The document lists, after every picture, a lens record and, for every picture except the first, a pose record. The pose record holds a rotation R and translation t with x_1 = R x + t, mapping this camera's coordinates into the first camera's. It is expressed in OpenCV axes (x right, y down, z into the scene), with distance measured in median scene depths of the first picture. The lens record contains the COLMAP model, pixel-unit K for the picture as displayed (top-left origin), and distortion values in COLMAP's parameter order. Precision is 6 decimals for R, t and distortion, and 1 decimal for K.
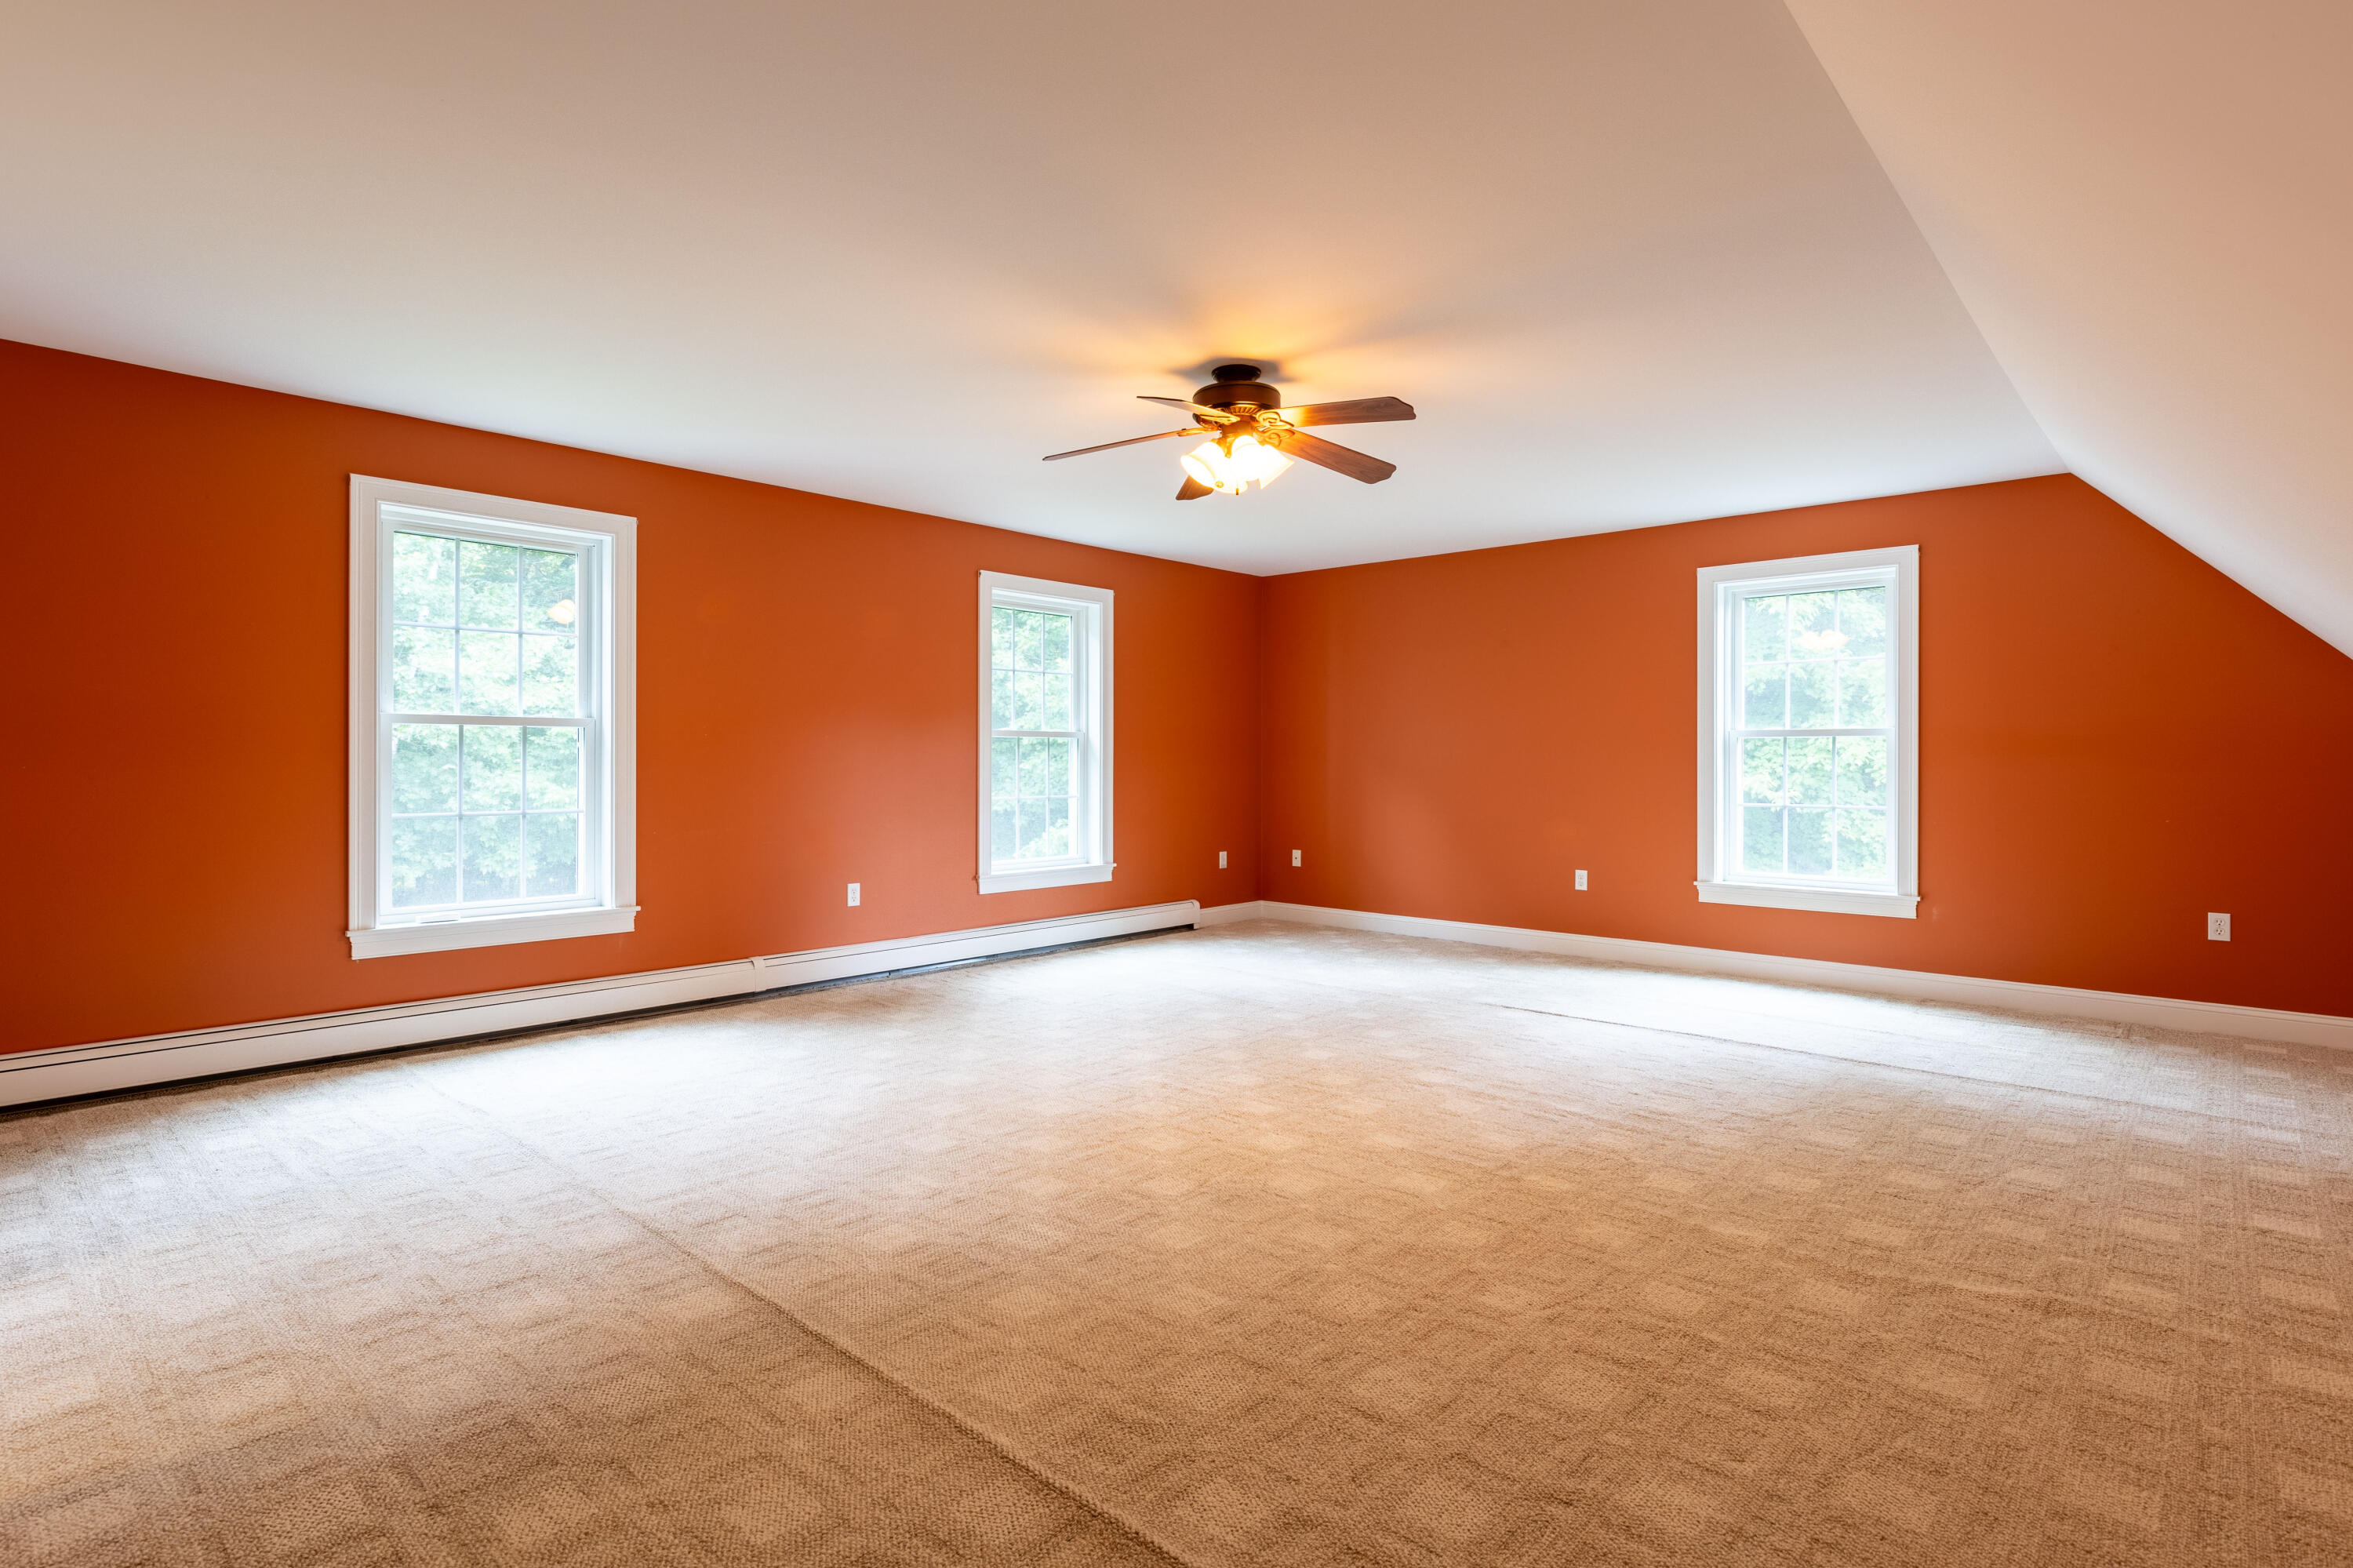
lens RADIAL K [[1146.7, 0, 1188.0], [0, 1146.7, 780.5], [0, 0, 1]] dist [-0.002089, -0.000602]
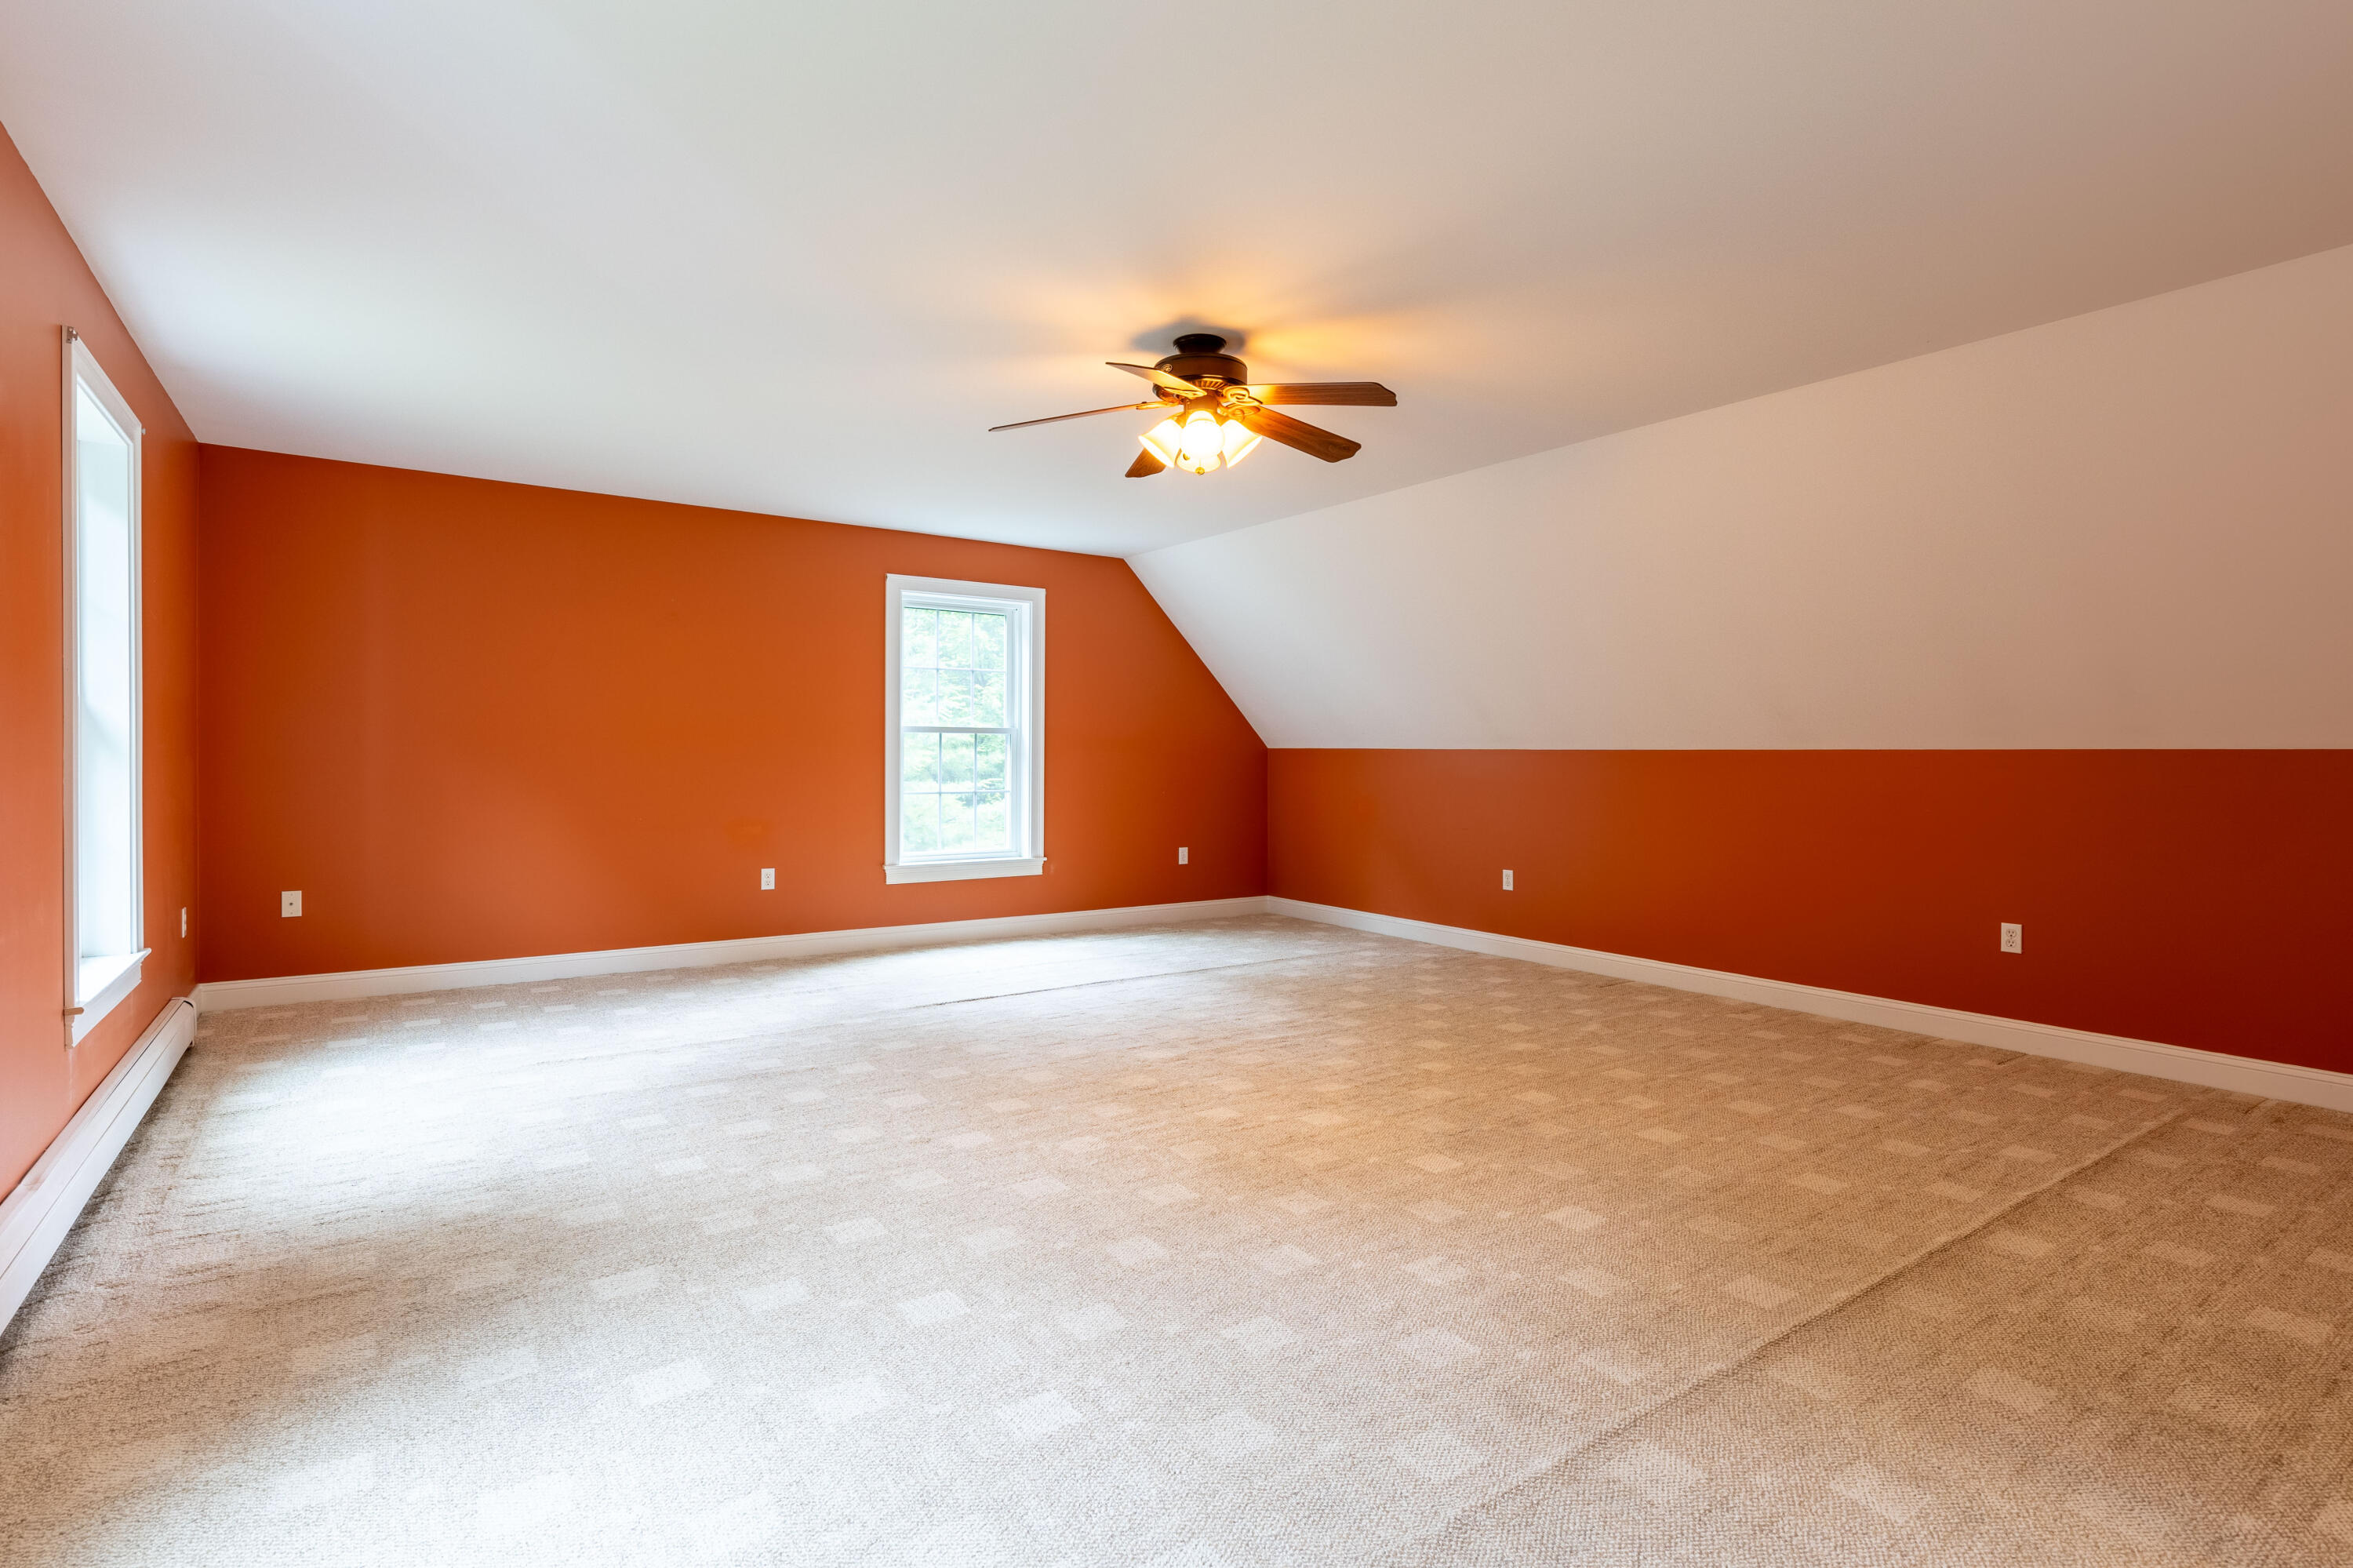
lens RADIAL K [[1146.7, 0, 1183.8], [0, 1146.7, 763.1], [0, 0, 1]] dist [-0.002089, -0.000602]
pose [[0.218928, -0.007190, 0.975715, -0.883579], [0.011691, 0.999920, 0.004745, -0.015746], [-0.975671, 0.010368, 0.218994, 0.809195]]
